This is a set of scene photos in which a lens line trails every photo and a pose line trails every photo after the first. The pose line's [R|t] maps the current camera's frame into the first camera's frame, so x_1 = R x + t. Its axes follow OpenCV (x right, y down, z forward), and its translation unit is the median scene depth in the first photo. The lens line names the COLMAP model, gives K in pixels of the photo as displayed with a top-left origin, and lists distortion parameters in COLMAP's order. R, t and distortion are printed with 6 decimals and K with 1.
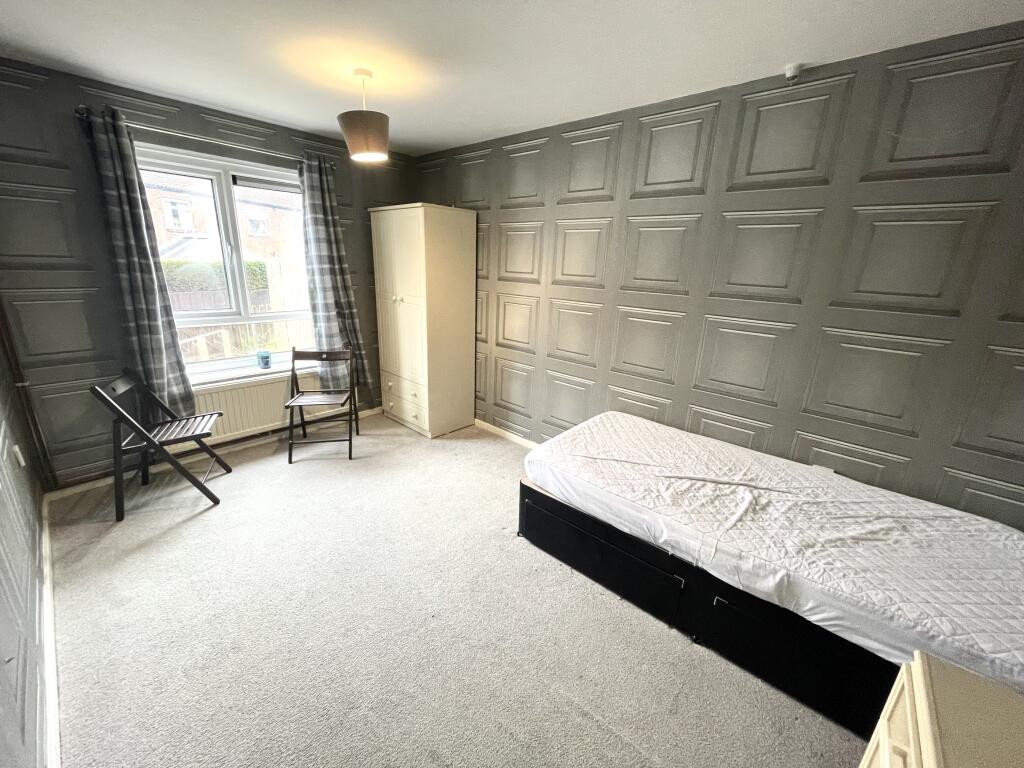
lens RADIAL K [[409.1, 0, 510.2], [0, 409.1, 382.1], [0, 0, 1]] dist [0.000551, 0.000130]
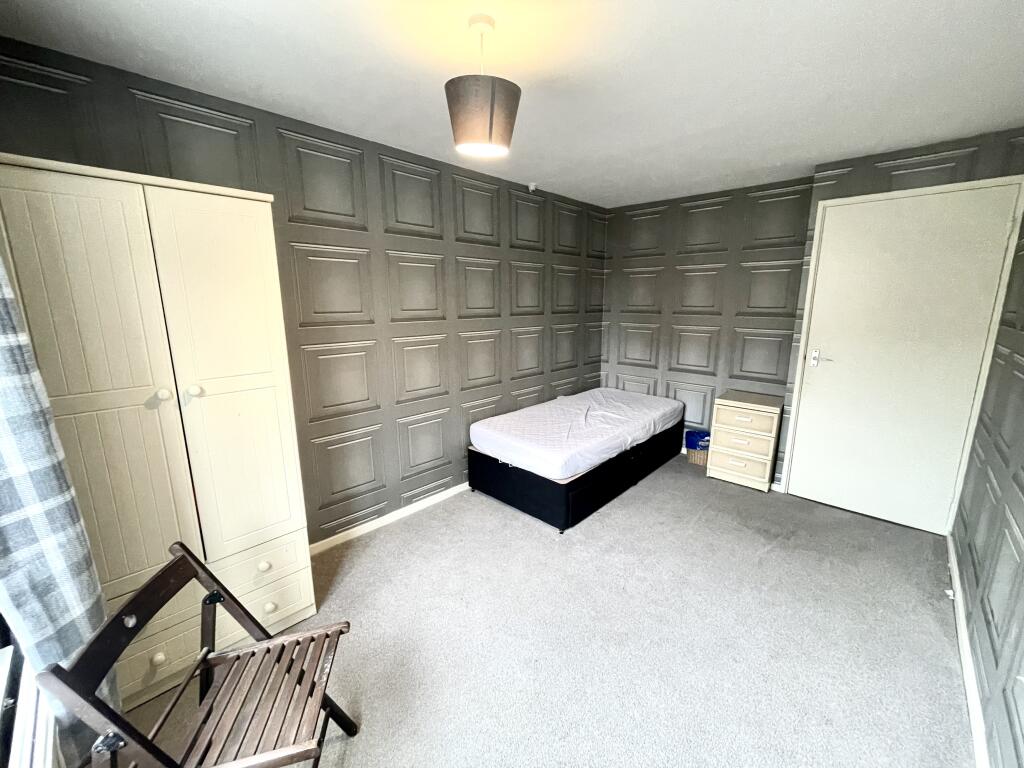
lens RADIAL K [[409.1, 0, 510.2], [0, 409.1, 382.1], [0, 0, 1]] dist [0.000551, 0.000130]
pose [[0.032723, -0.233678, 0.971763, -0.976699], [0.288731, 0.933039, 0.214643, -0.298150], [-0.956851, 0.273555, 0.098002, 0.904813]]
